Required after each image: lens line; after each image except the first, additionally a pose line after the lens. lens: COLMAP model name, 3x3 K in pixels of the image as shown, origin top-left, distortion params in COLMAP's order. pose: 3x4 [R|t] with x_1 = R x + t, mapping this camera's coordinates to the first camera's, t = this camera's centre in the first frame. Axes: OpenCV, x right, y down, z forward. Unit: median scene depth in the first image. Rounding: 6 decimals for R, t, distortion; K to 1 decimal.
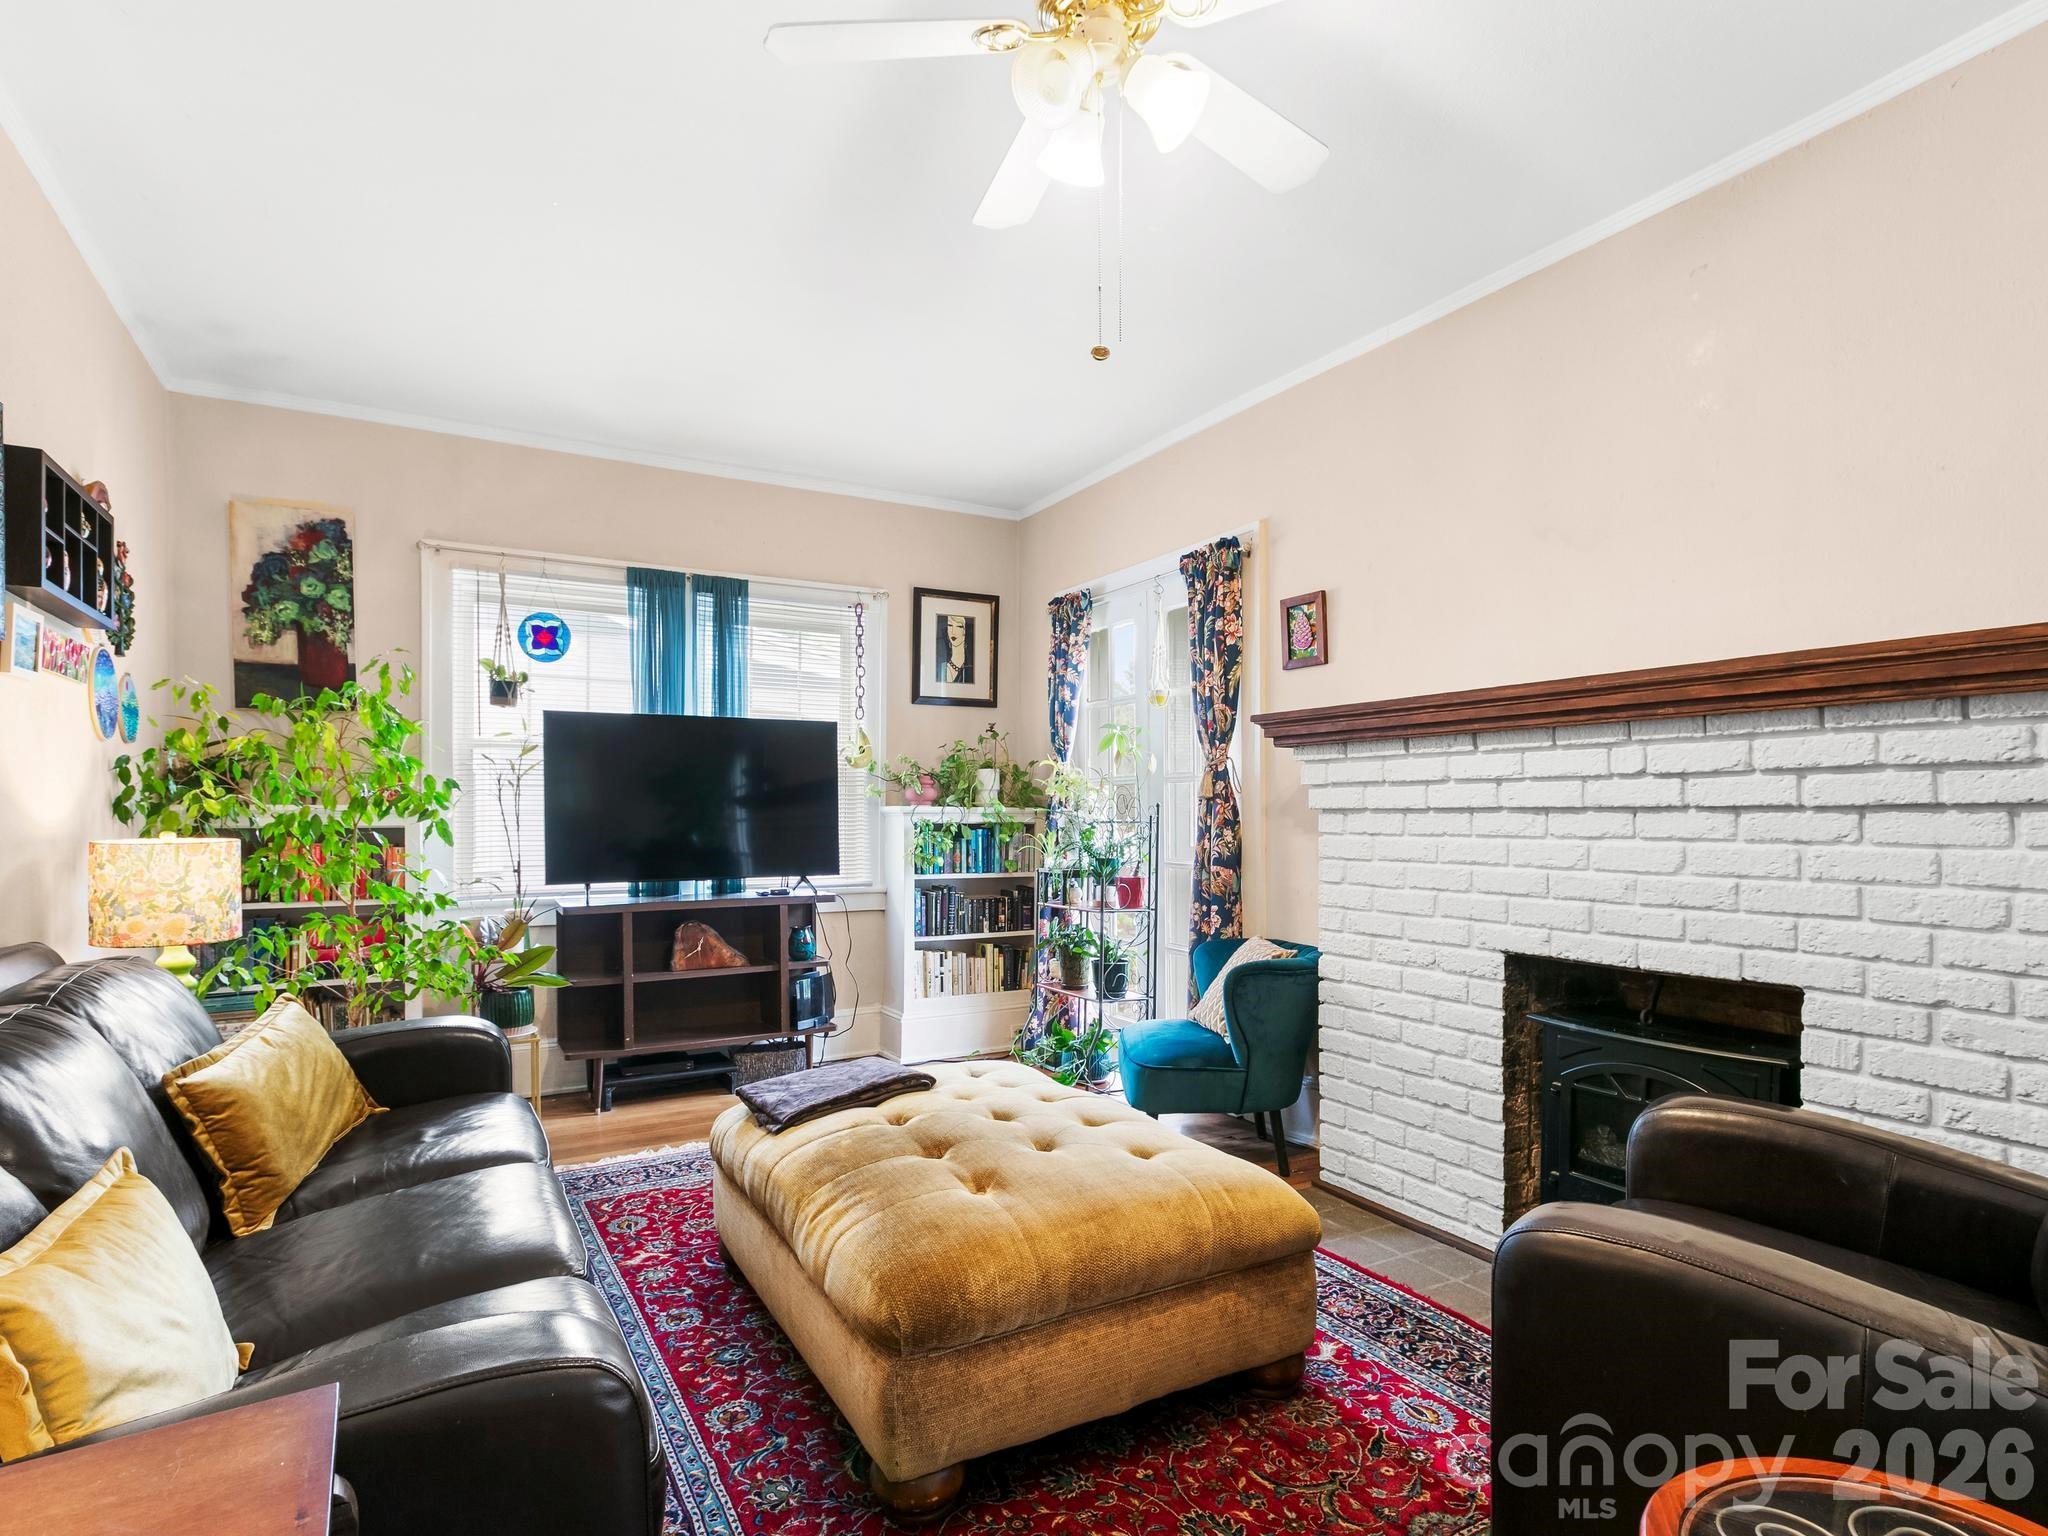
lens RADIAL K [[1070.4, 0, 1026.6], [0, 1070.4, 817.0], [0, 0, 1]] dist [0.003936, 0.000974]
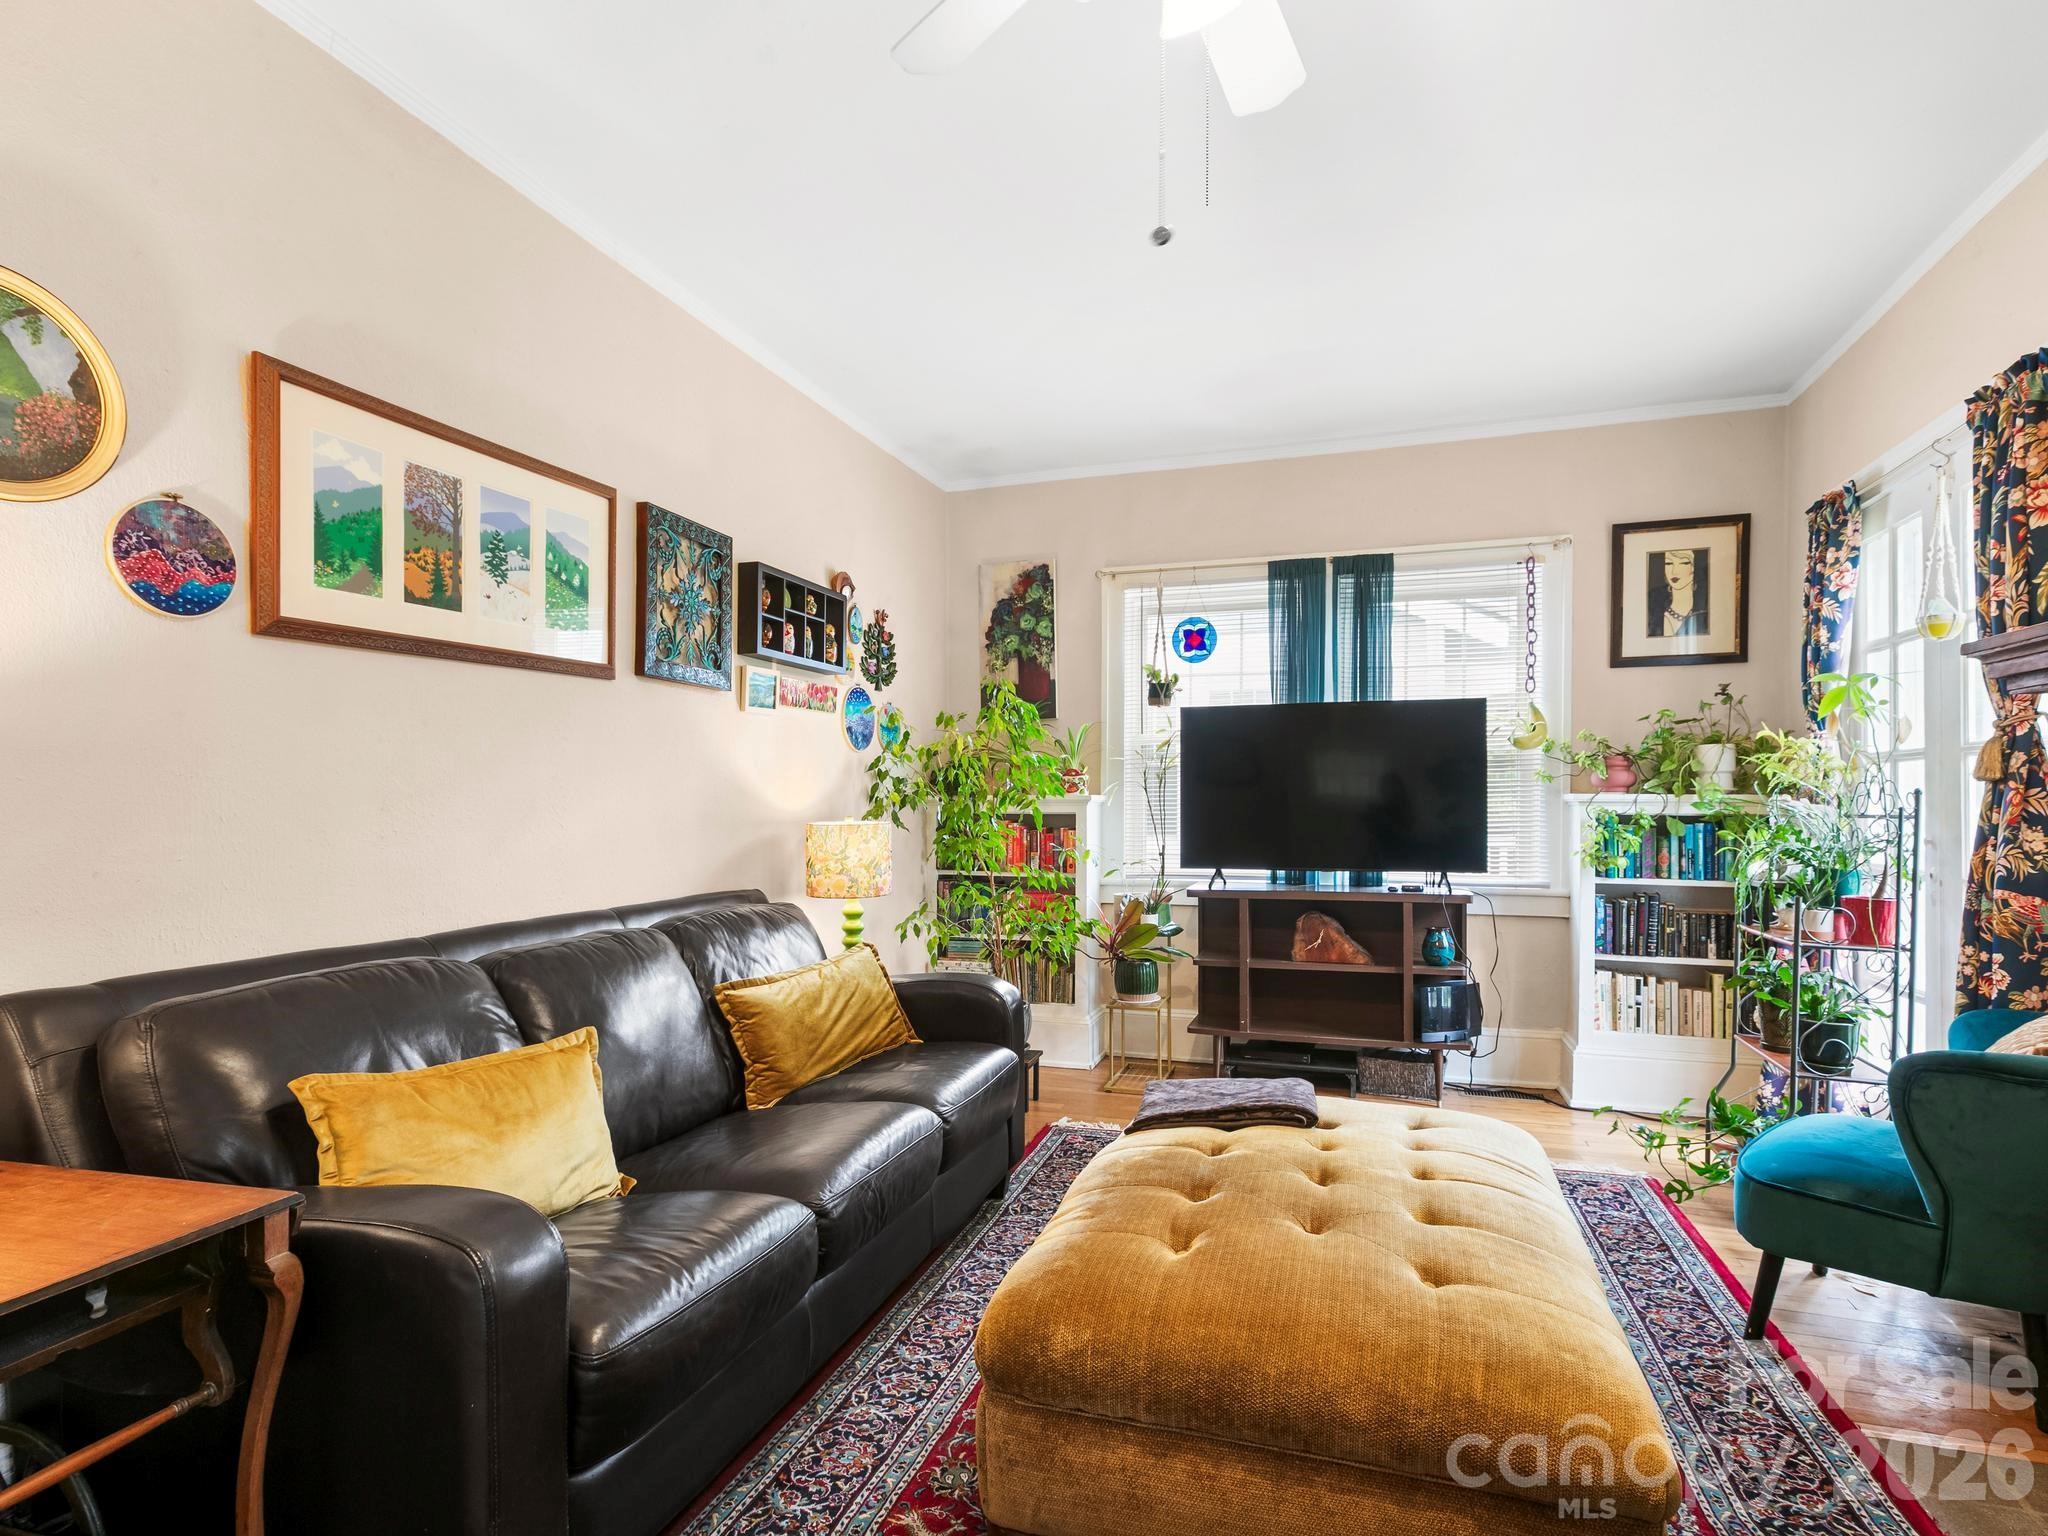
lens RADIAL K [[1053.8, 0, 1024.1], [0, 1053.8, 798.8], [0, 0, 1]] dist [0.000439, 0.000267]
pose [[0.669188, -0.000348, -0.743093, 0.250924], [-0.002258, 0.999994, -0.002502, -0.004049], [0.743090, 0.003352, 0.669183, 0.172967]]
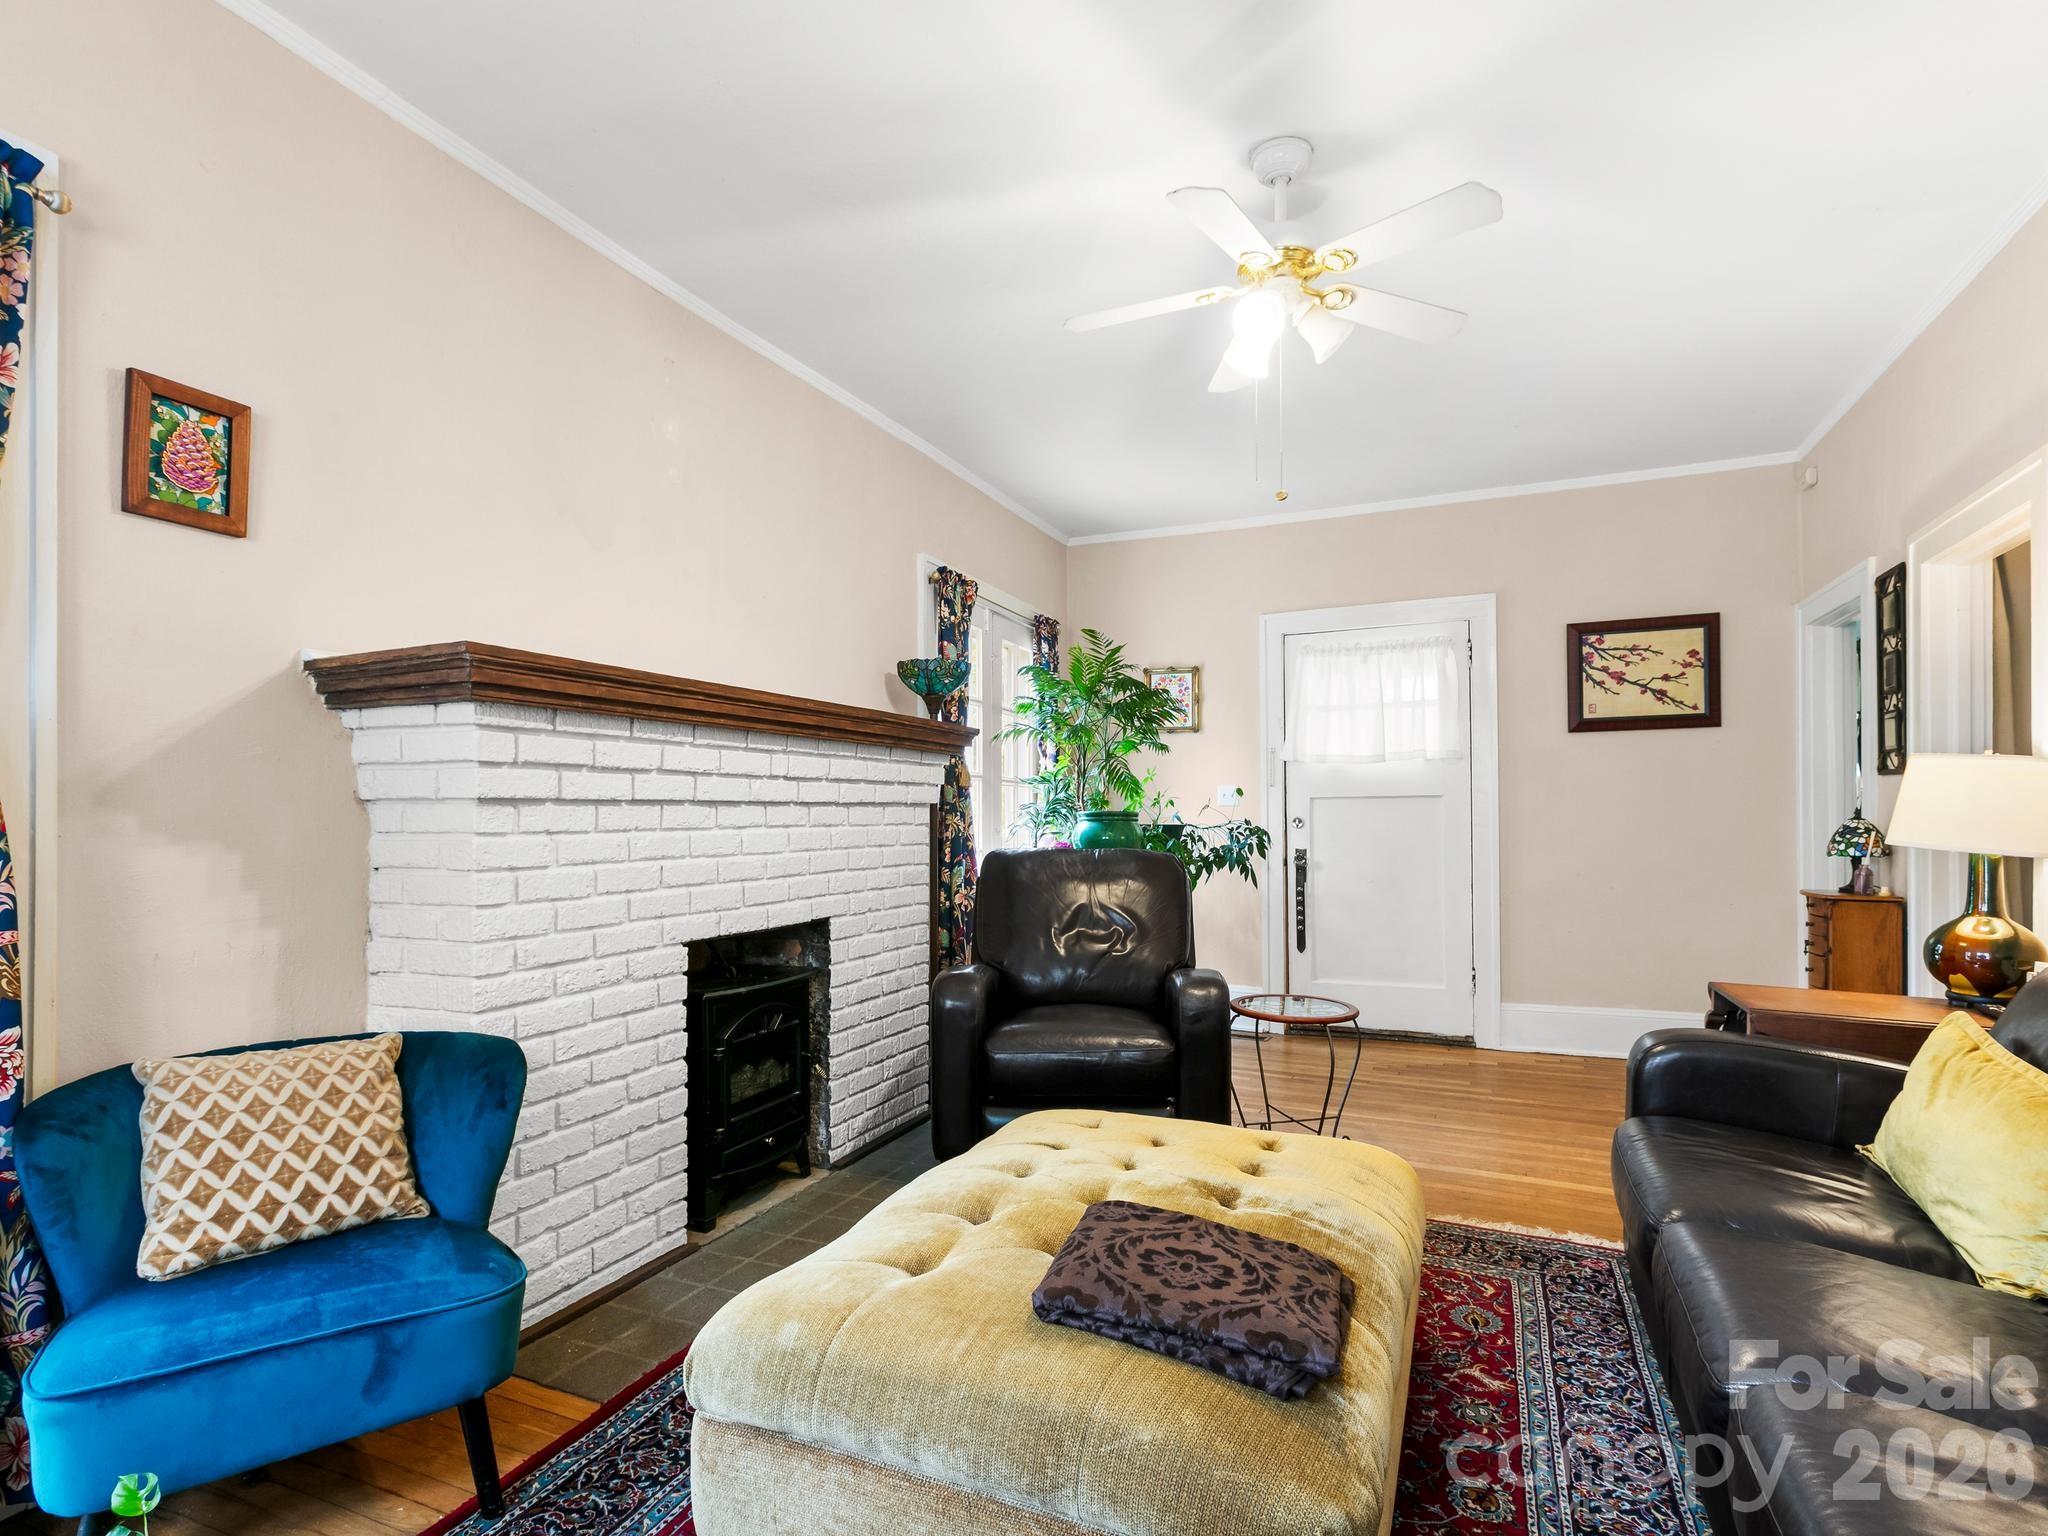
lens RADIAL K [[1053.8, 0, 1024.1], [0, 1053.8, 798.8], [0, 0, 1]] dist [0.000439, 0.000267]
pose [[-0.604254, 0.008670, 0.796745, -0.377773], [0.002860, 0.999958, -0.008713, -0.000528], [-0.796787, -0.002986, -0.604253, 0.931458]]
